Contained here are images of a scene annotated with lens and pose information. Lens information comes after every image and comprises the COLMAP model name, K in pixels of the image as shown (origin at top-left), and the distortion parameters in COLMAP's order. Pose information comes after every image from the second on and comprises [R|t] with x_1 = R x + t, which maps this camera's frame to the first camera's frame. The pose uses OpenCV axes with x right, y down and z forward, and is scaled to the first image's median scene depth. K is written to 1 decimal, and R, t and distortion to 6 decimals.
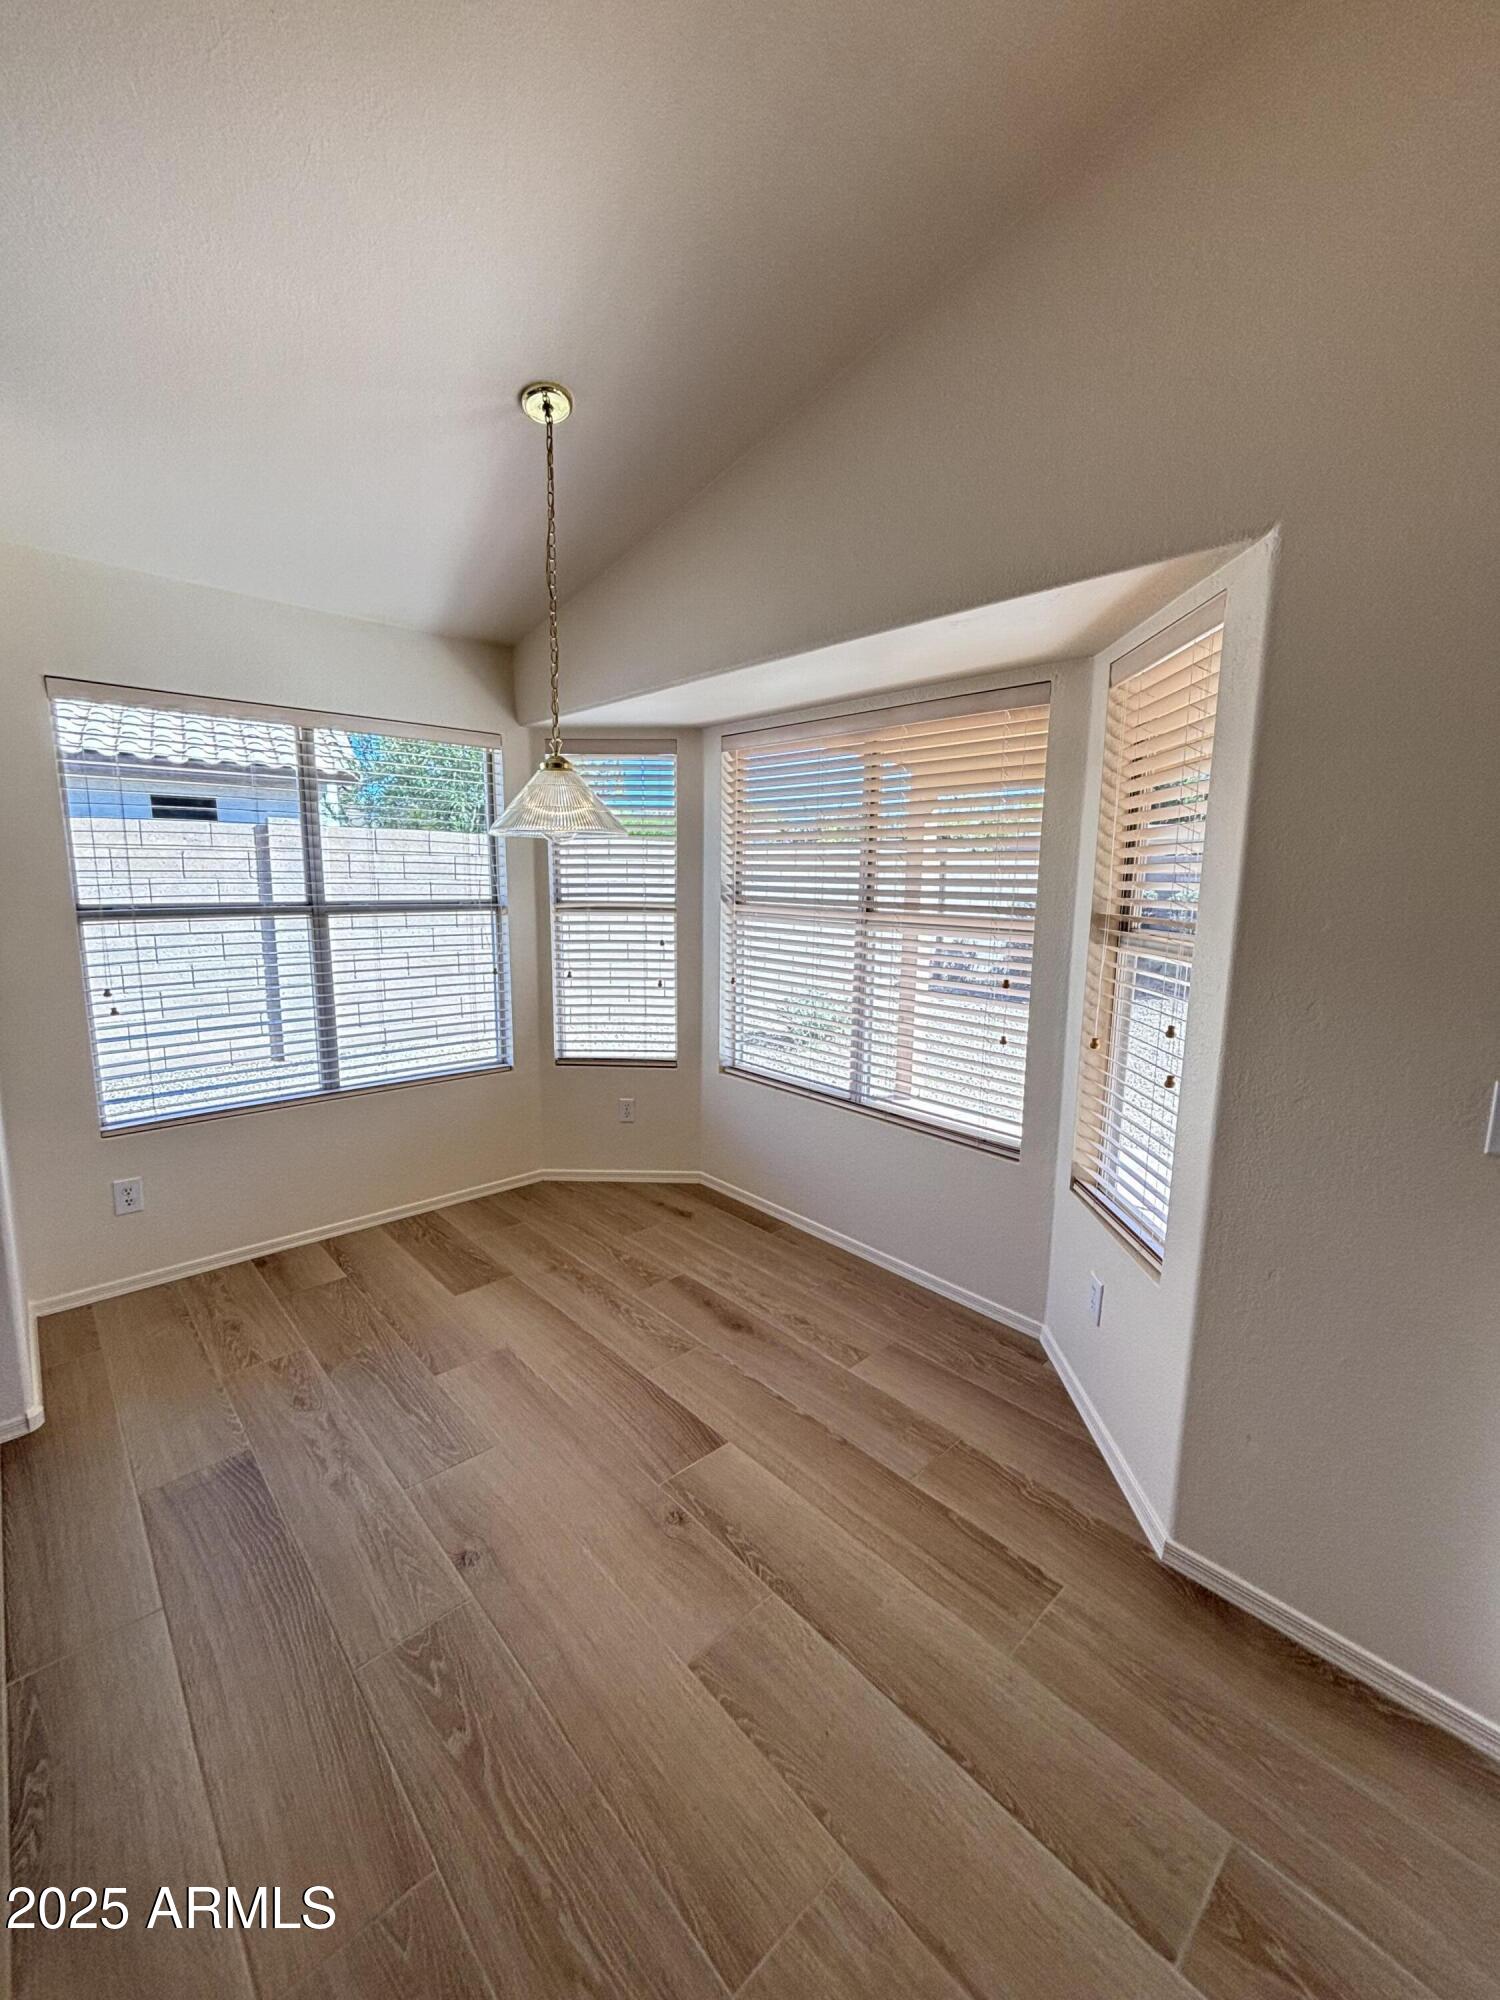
lens RADIAL K [[813.0, 0, 751.8], [0, 813.0, 1005.8], [0, 0, 1]] dist [0.004164, -0.000538]
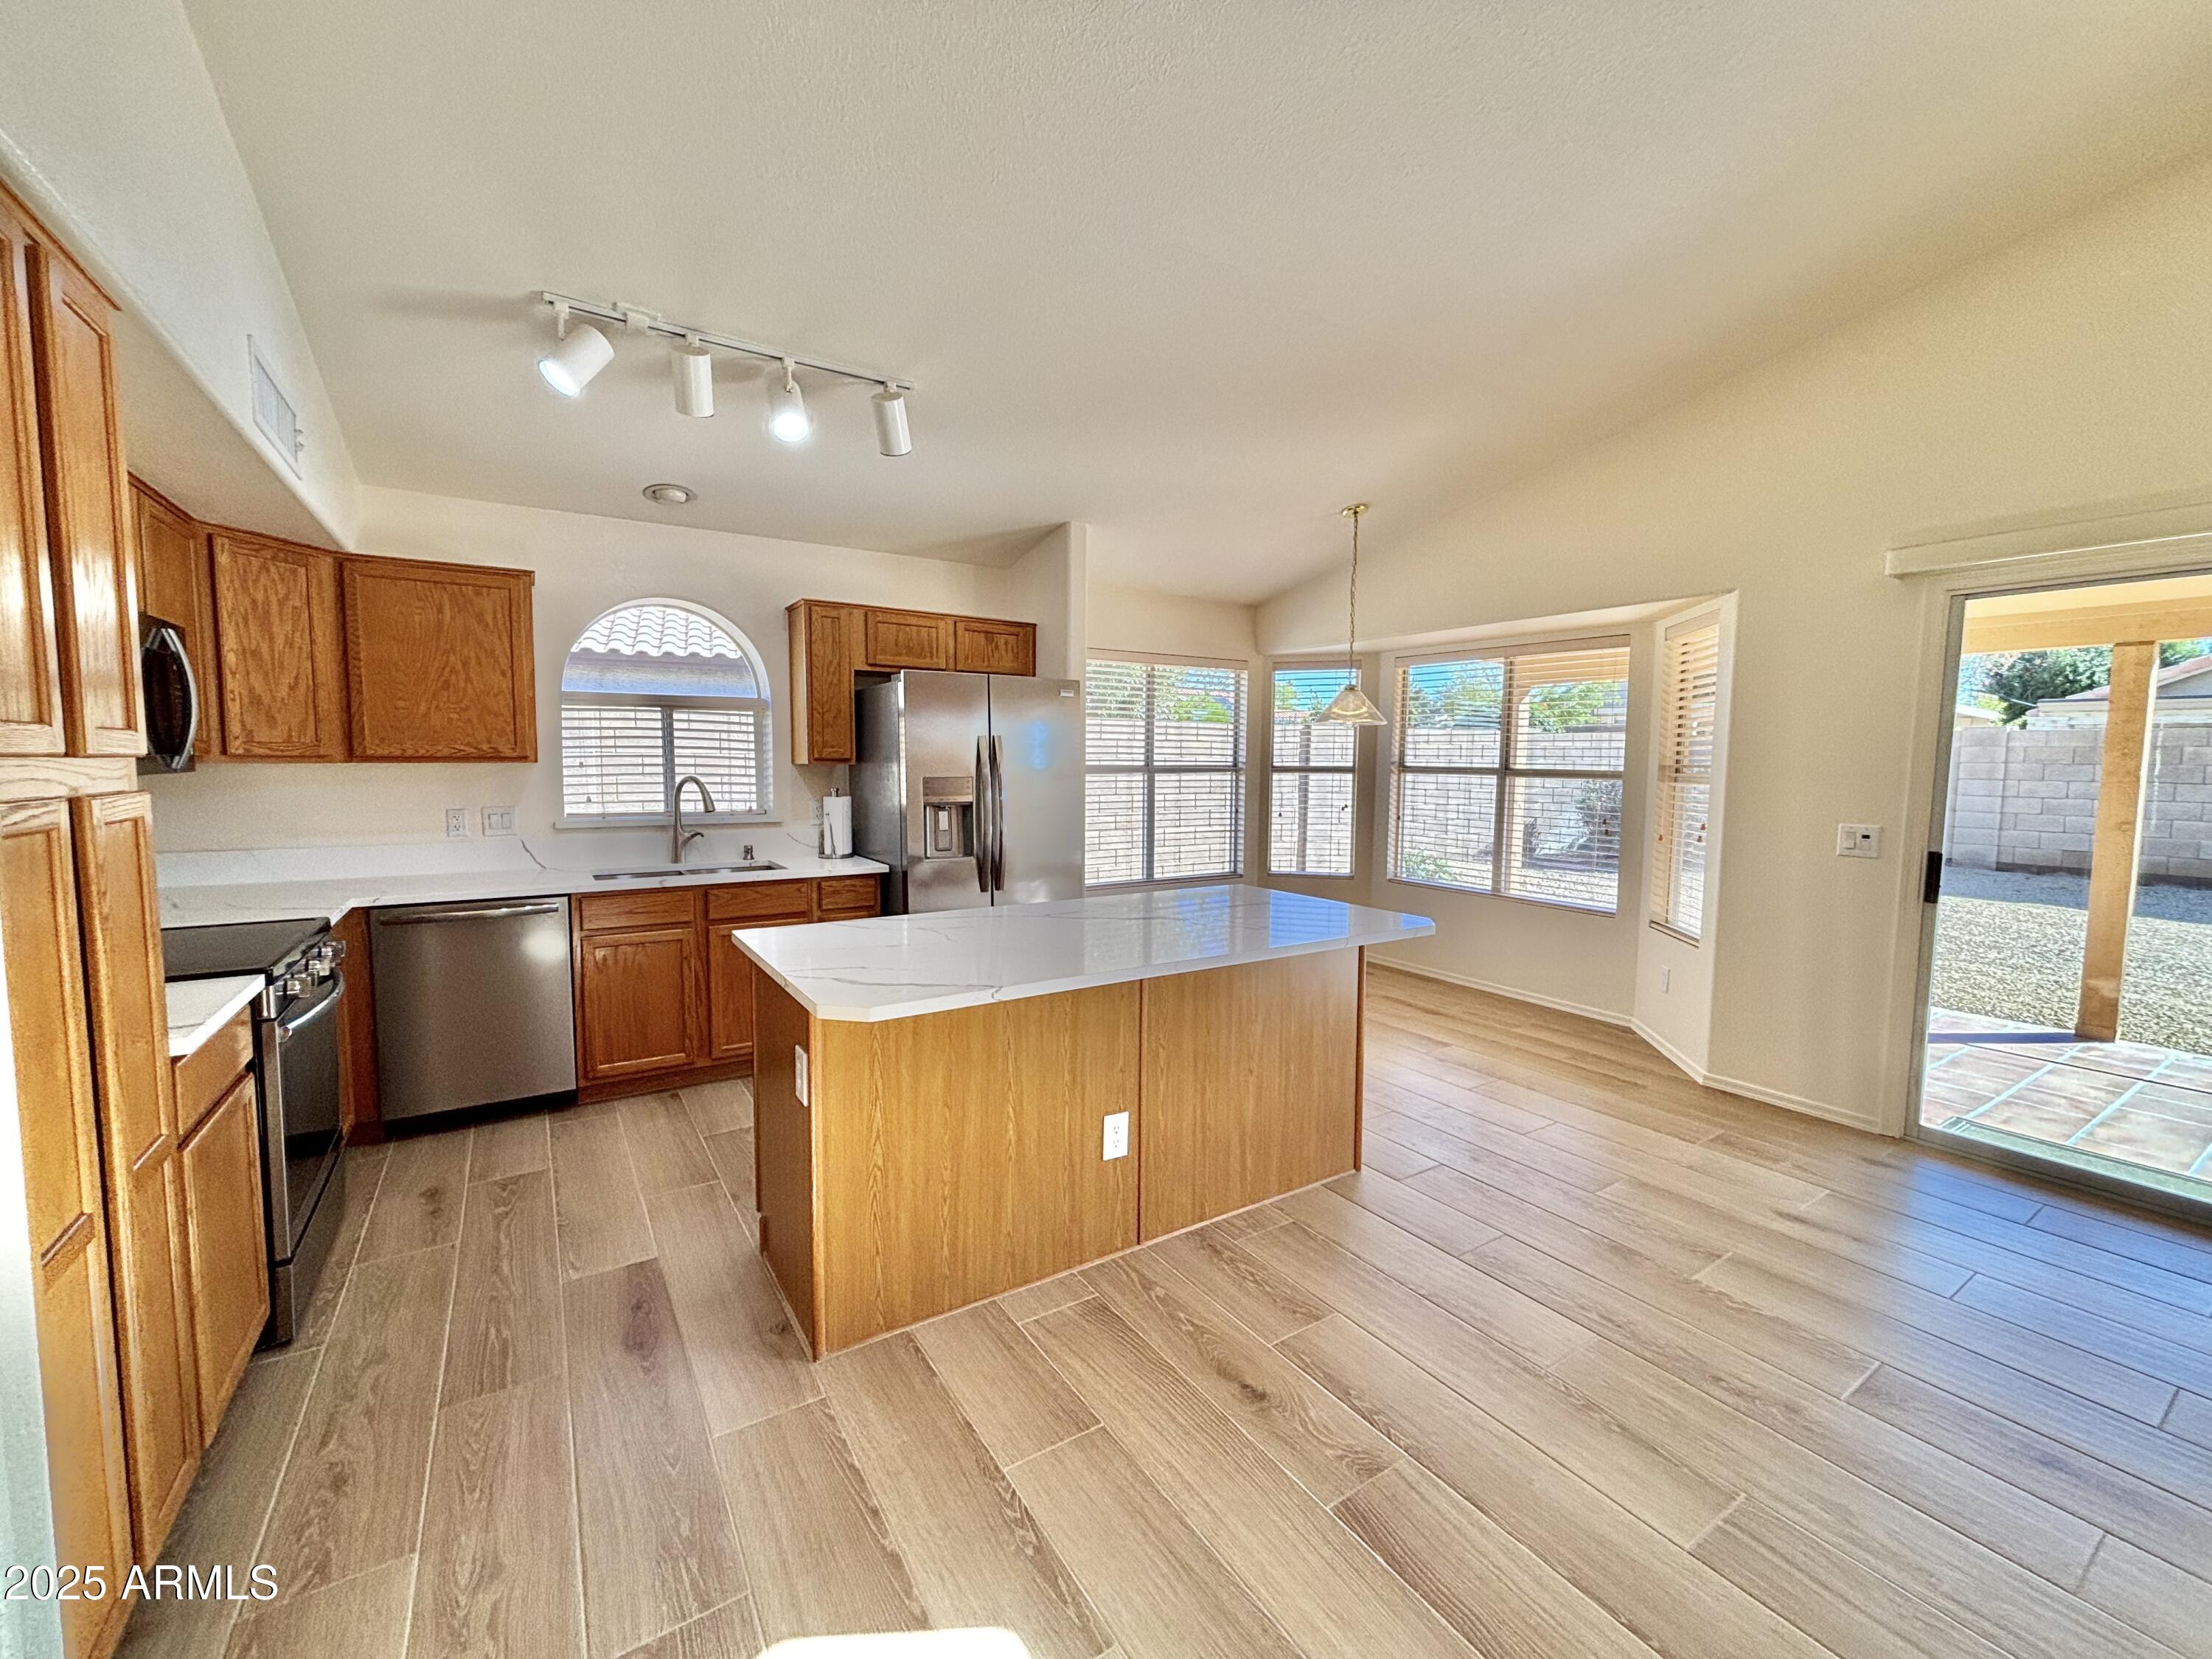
lens RADIAL K [[899.2, 0, 1098.2], [0, 899.2, 825.1], [0, 0, 1]] dist [0.004164, -0.000538]
pose [[0.983704, 0.008867, -0.179575, -0.344866], [-0.023642, 0.996490, -0.080307, 0.163297], [0.178233, 0.083244, 0.980461, -0.906951]]
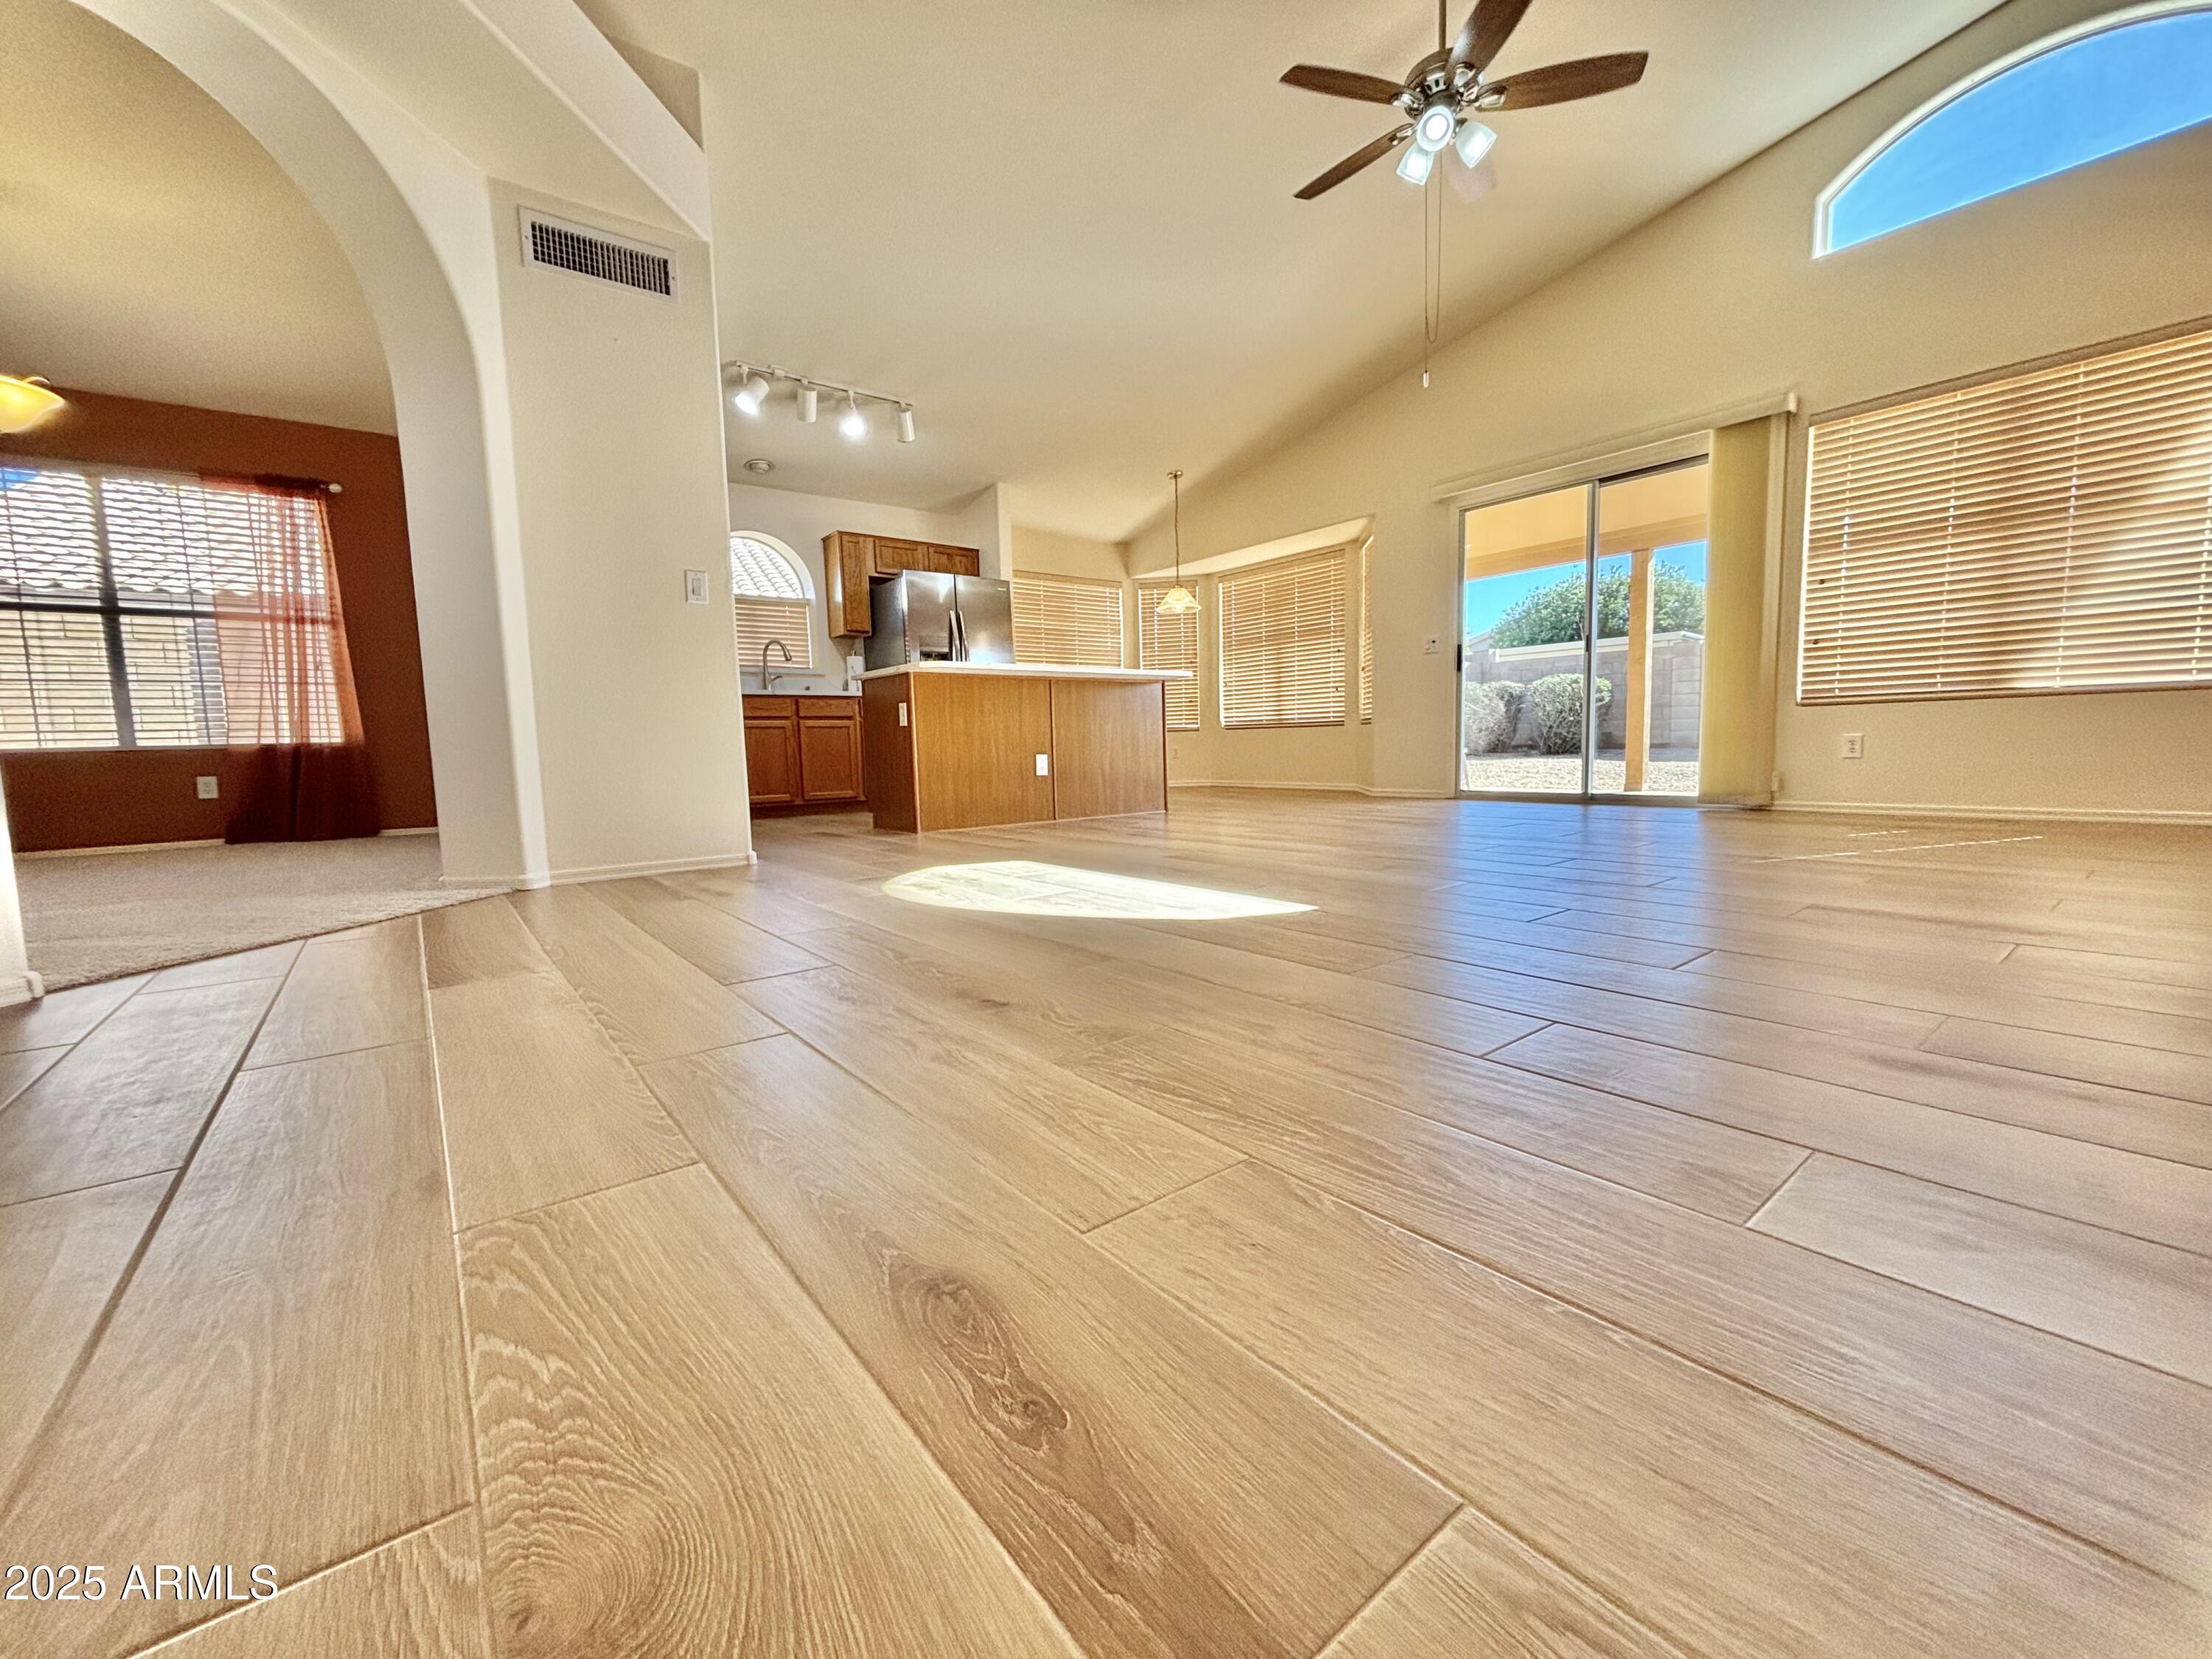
lens RADIAL K [[899.2, 0, 1099.7], [0, 899.2, 830.7], [0, 0, 1]] dist [0.004164, -0.000538]
pose [[0.995246, -0.034112, -0.091219, -0.195784], [0.028409, 0.997603, -0.063101, 0.662283], [0.093153, 0.060209, 0.993830, -1.865694]]
